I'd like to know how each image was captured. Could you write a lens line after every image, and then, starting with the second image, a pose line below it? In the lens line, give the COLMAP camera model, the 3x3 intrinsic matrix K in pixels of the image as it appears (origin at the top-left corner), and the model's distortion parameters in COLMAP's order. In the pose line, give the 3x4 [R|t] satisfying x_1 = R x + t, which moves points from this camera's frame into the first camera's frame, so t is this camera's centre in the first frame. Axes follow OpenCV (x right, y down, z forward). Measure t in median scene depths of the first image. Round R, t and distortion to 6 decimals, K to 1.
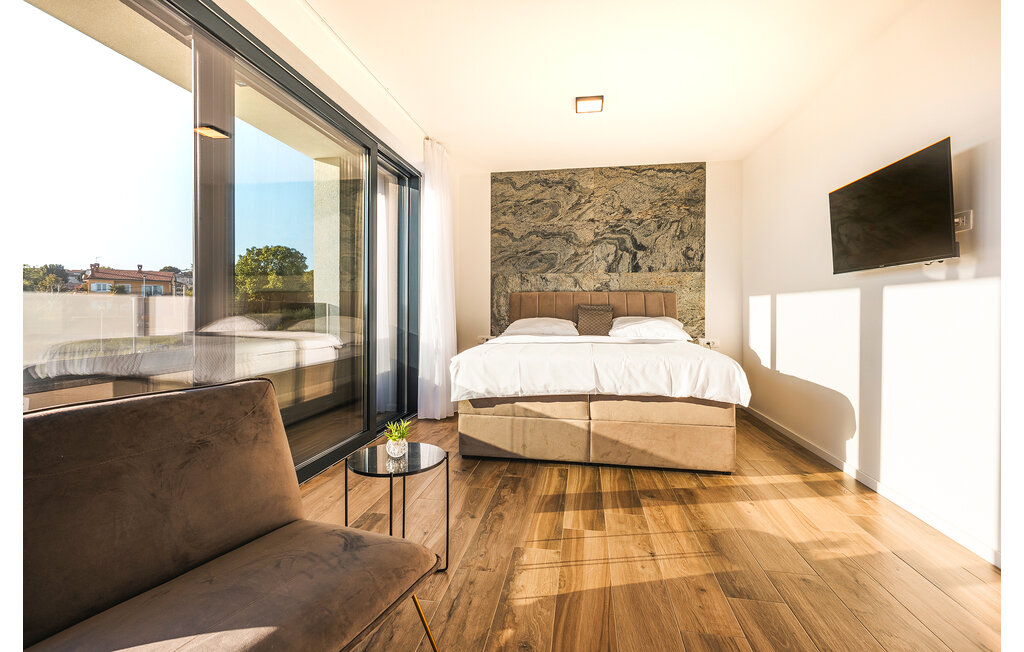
lens RADIAL K [[440.6, 0, 515.8], [0, 440.6, 305.0], [0, 0, 1]] dist [-0.000453, 0.000048]
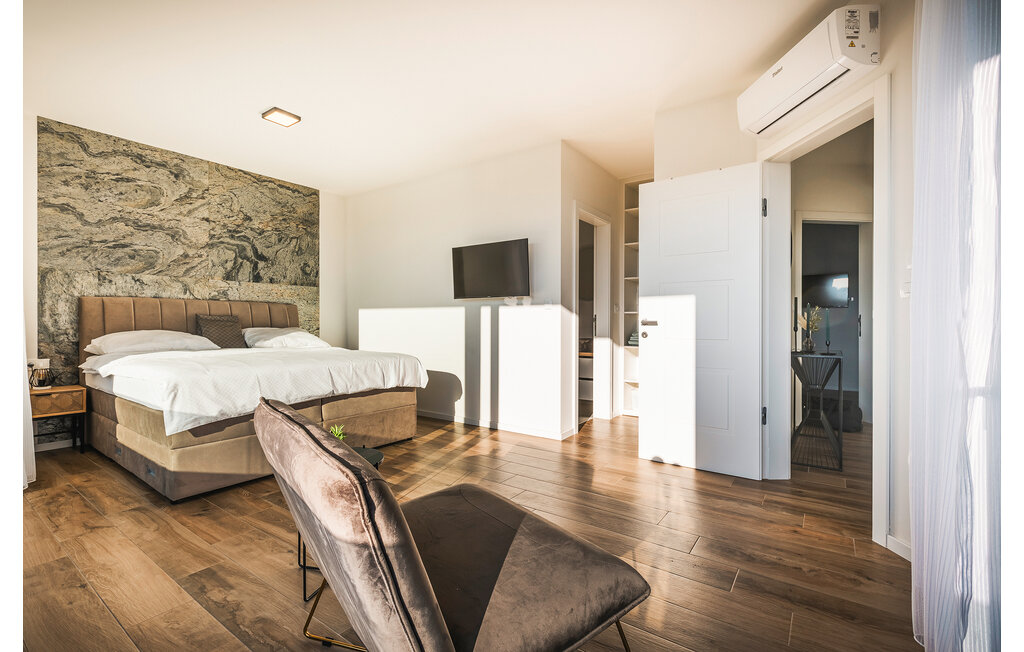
lens RADIAL K [[440.6, 0, 515.8], [0, 440.6, 305.0], [0, 0, 1]] dist [-0.000453, 0.000048]
pose [[0.437658, 0.035310, 0.898448, -0.350434], [-0.010666, 0.999362, -0.034080, 0.003003], [-0.899078, 0.005333, 0.437756, 0.053551]]
